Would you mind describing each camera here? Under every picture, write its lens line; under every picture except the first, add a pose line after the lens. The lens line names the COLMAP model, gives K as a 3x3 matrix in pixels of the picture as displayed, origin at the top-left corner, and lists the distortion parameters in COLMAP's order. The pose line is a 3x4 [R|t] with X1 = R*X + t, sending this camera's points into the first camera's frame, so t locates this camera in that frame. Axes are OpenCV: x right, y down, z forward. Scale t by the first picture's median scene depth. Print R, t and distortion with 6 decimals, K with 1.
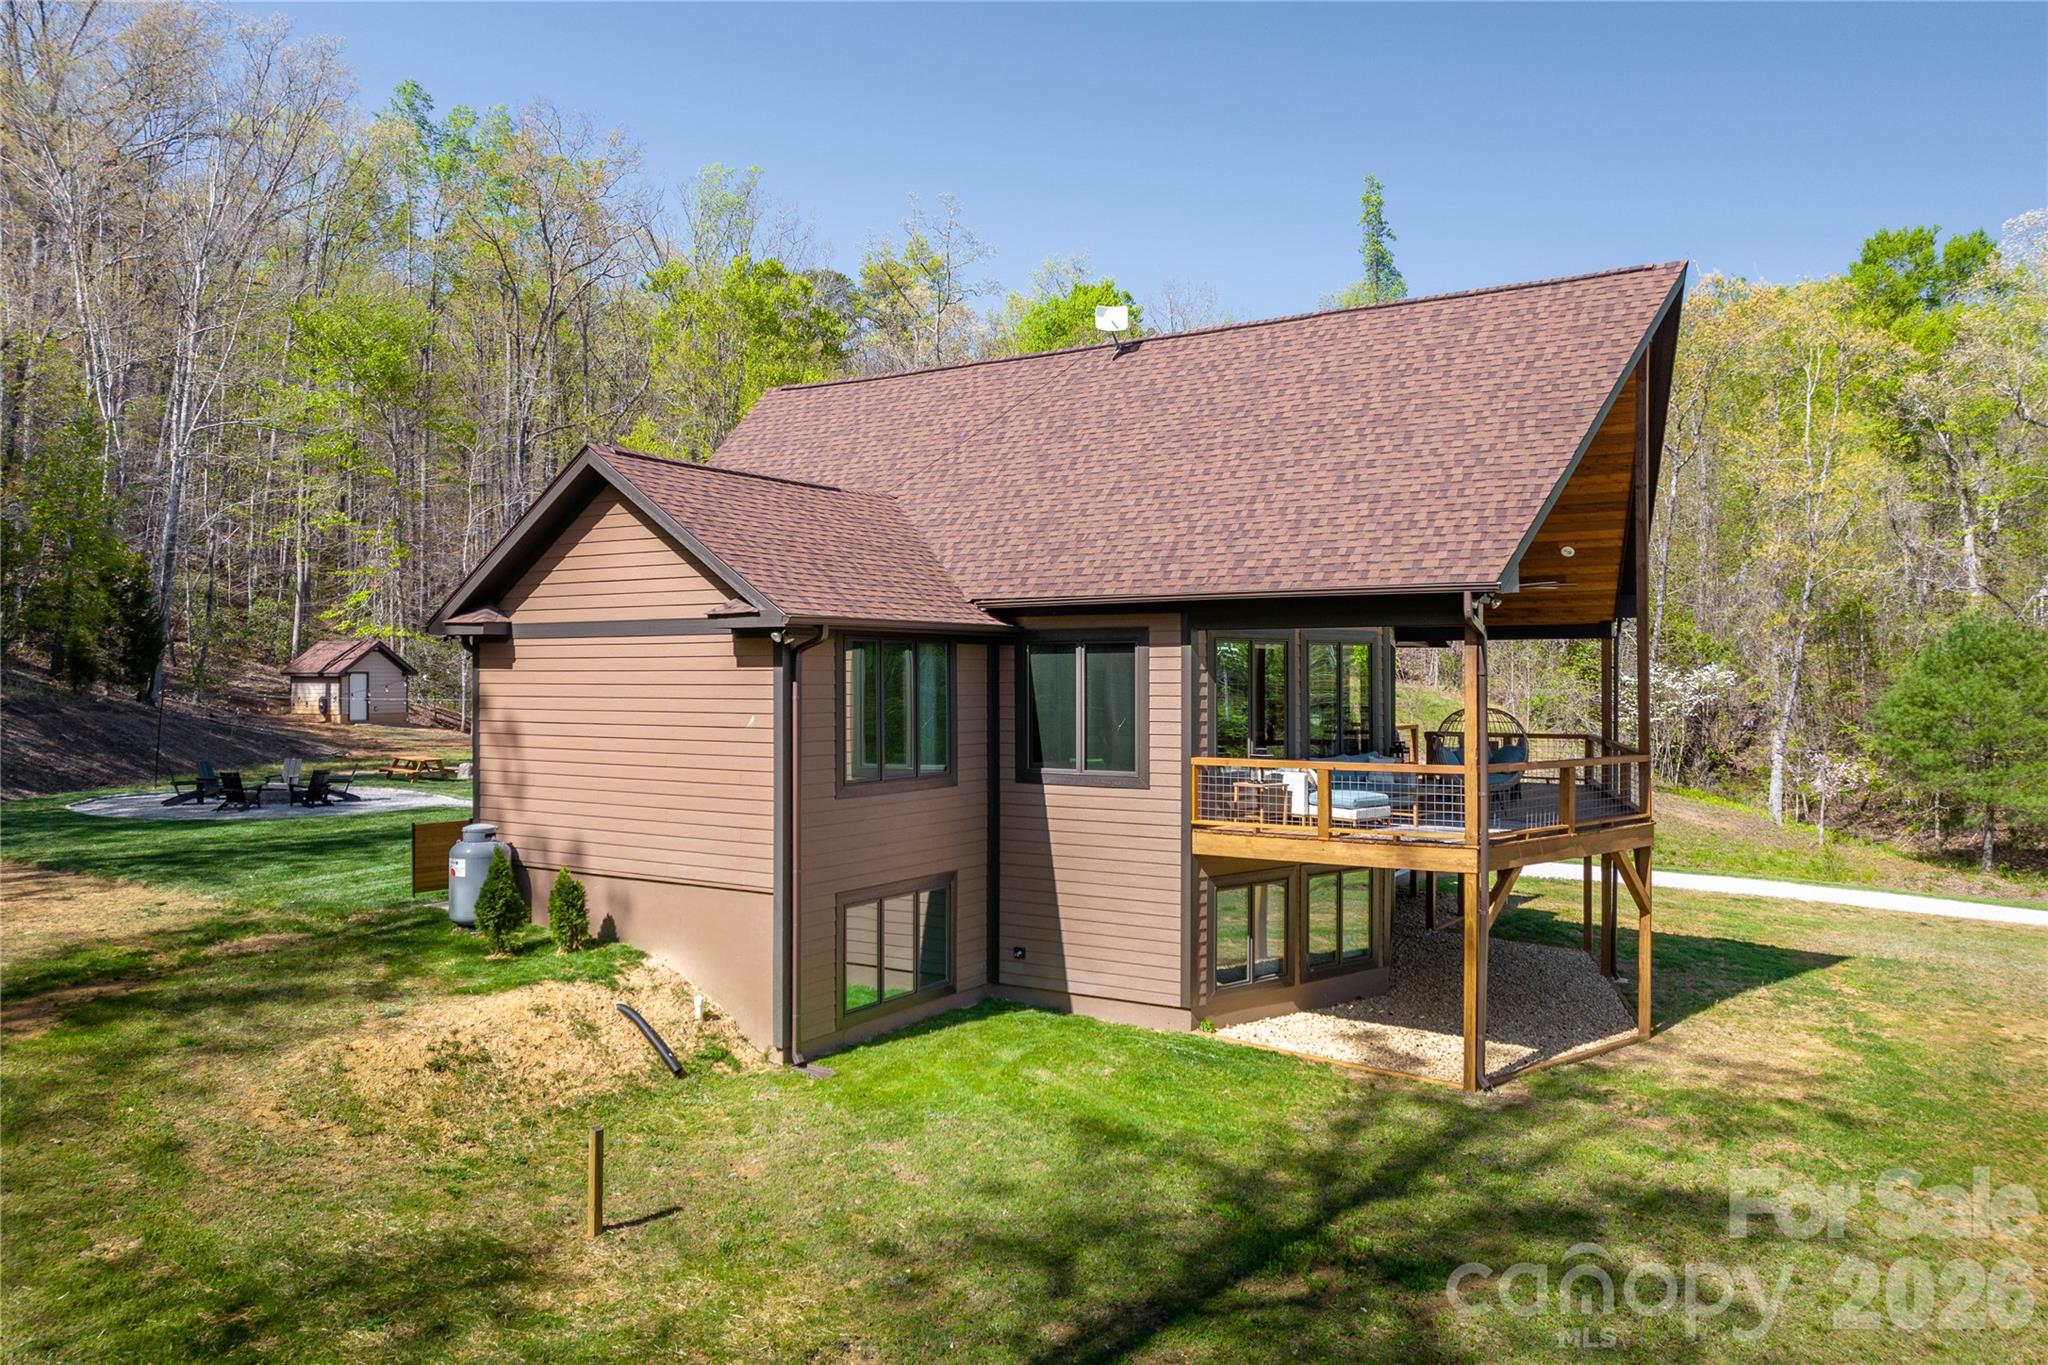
lens RADIAL K [[1450.9, 0, 1024.0], [0, 1450.9, 682.5], [0, 0, 1]] dist [-0.023910, -0.004891]
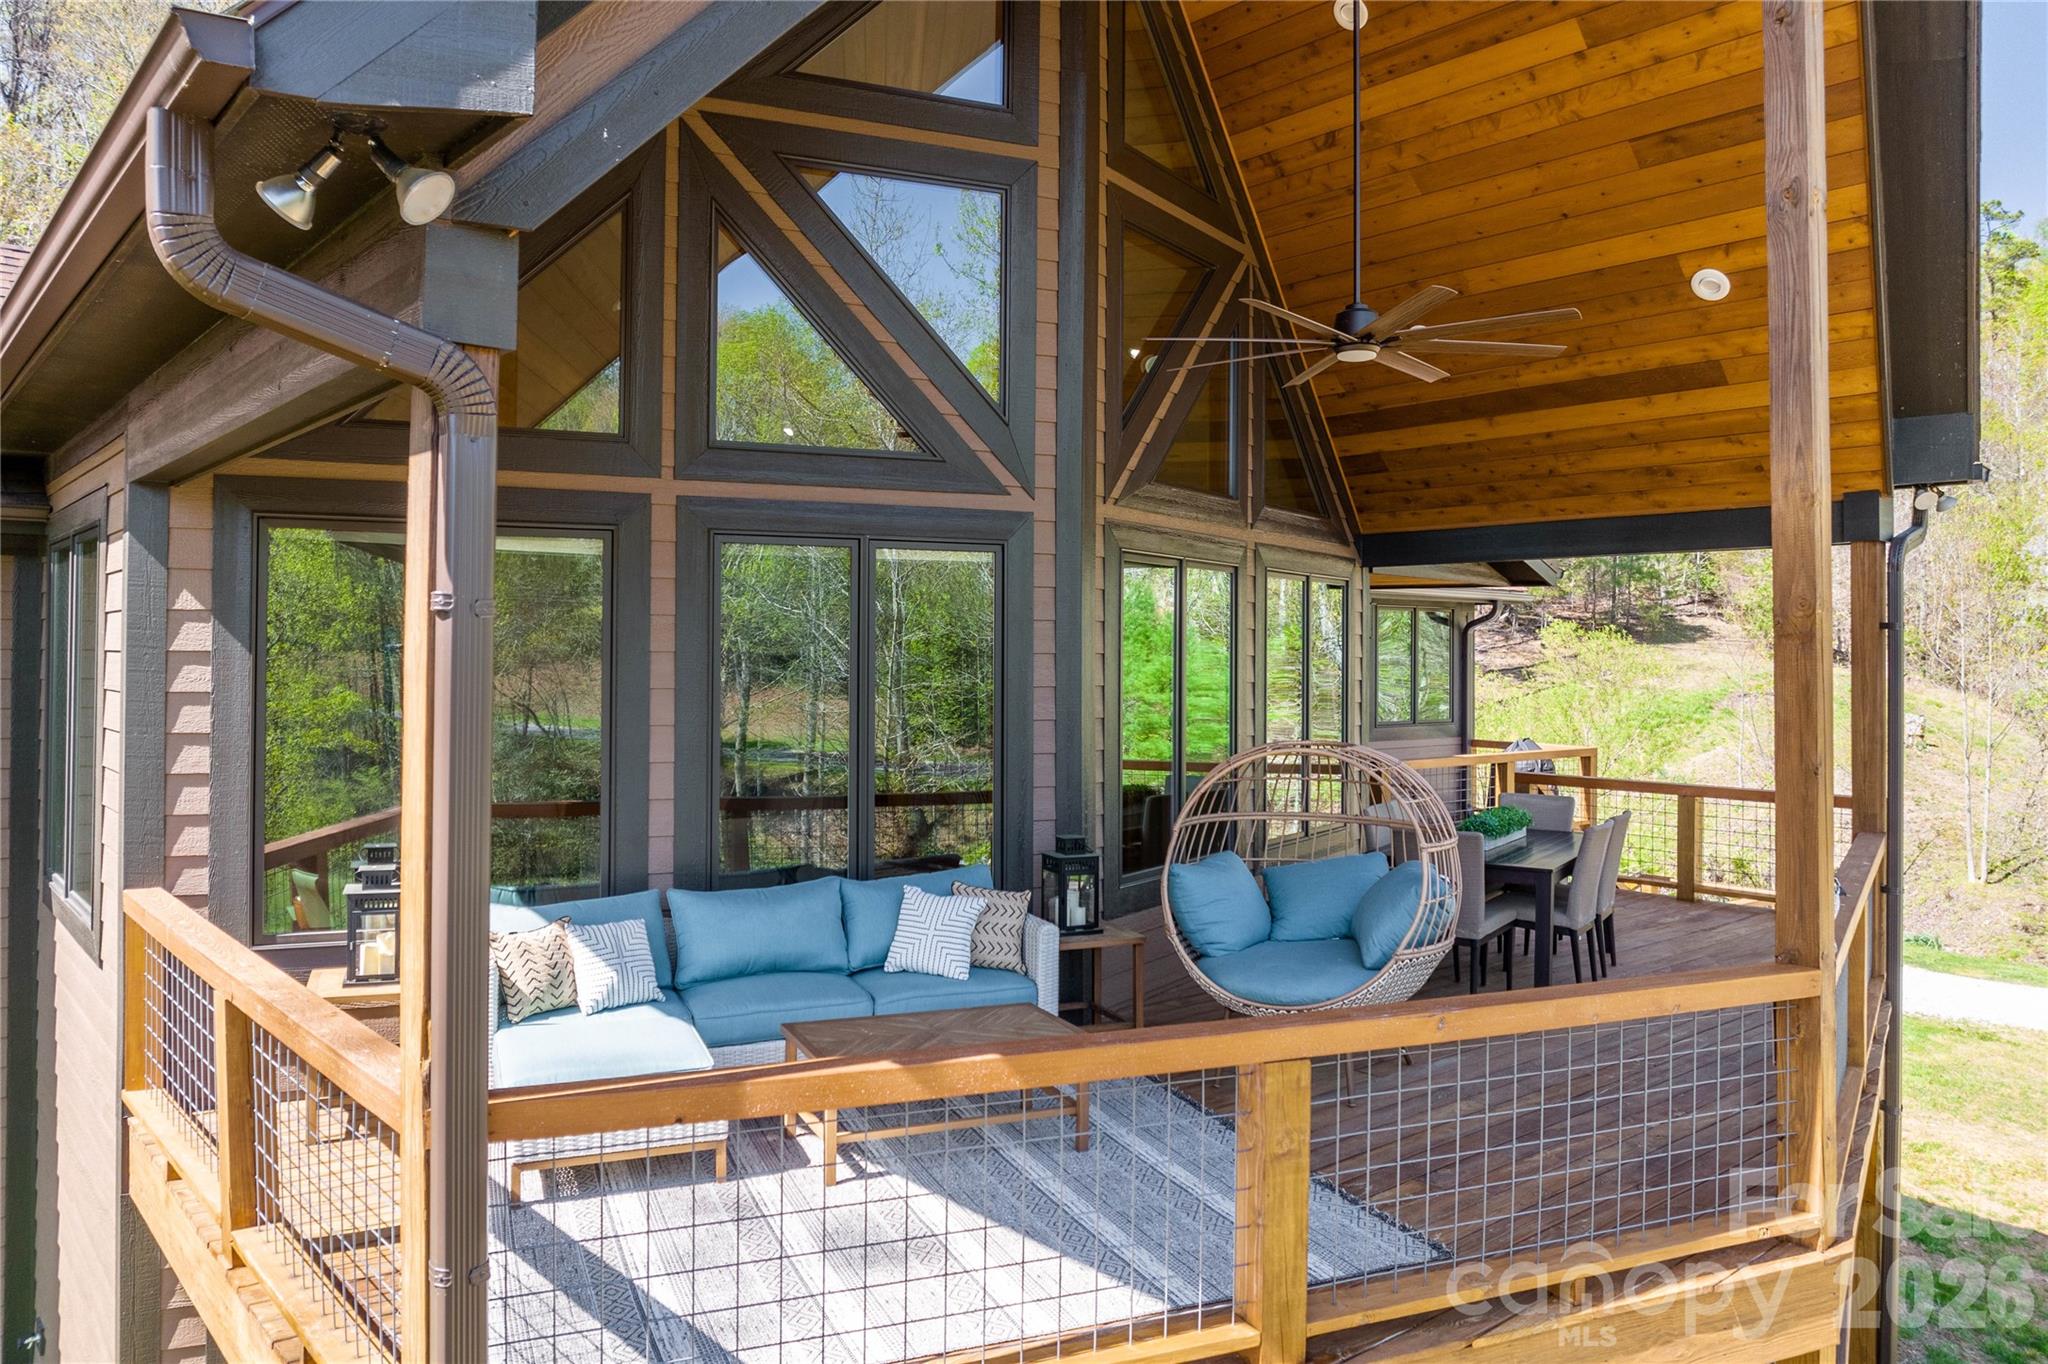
lens RADIAL K [[1450.9, 0, 1024.0], [0, 1450.9, 682.0], [0, 0, 1]] dist [-0.023910, -0.004891]
pose [[0.958726, 0.014702, -0.283951, 0.317744], [-0.008737, 0.999714, 0.022265, -0.001517], [0.284197, -0.018865, 0.958580, 0.620646]]
